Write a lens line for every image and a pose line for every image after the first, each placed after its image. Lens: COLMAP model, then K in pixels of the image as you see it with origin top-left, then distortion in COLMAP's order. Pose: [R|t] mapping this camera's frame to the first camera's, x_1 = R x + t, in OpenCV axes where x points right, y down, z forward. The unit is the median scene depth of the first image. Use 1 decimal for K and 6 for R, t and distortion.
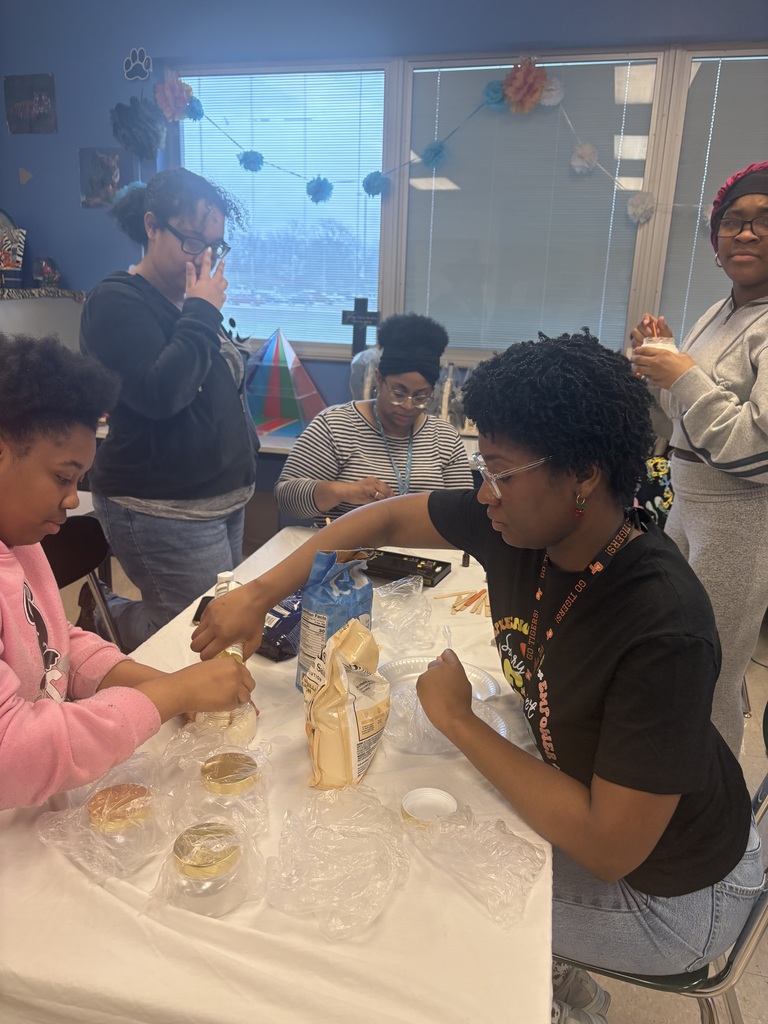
lens RADIAL K [[756.7, 0, 384.0], [0, 756.7, 512.0], [0, 0, 1]] dist [-0.003874, -0.001071]
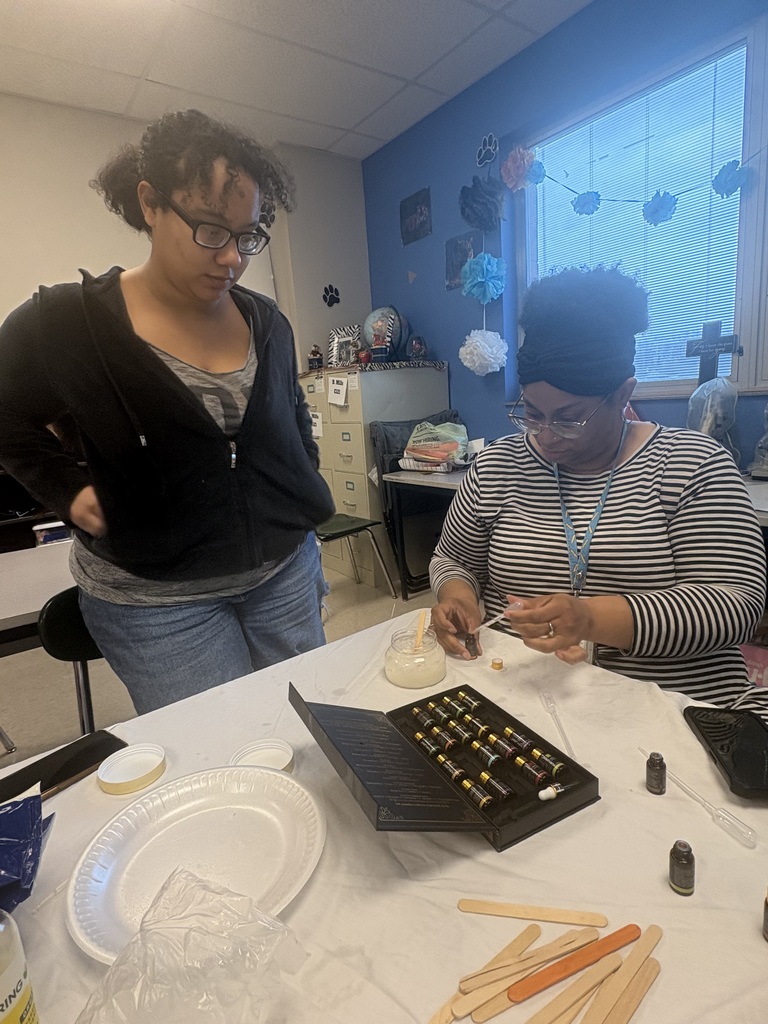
lens RADIAL K [[565.3, 0, 384.0], [0, 565.3, 512.0], [0, 0, 1]] dist [-0.000184, -0.001859]
pose [[0.768742, 0.029154, -0.638895, 0.100719], [-0.063674, 0.997486, -0.031098, -0.027424], [0.636382, 0.064587, 0.768666, 0.296922]]
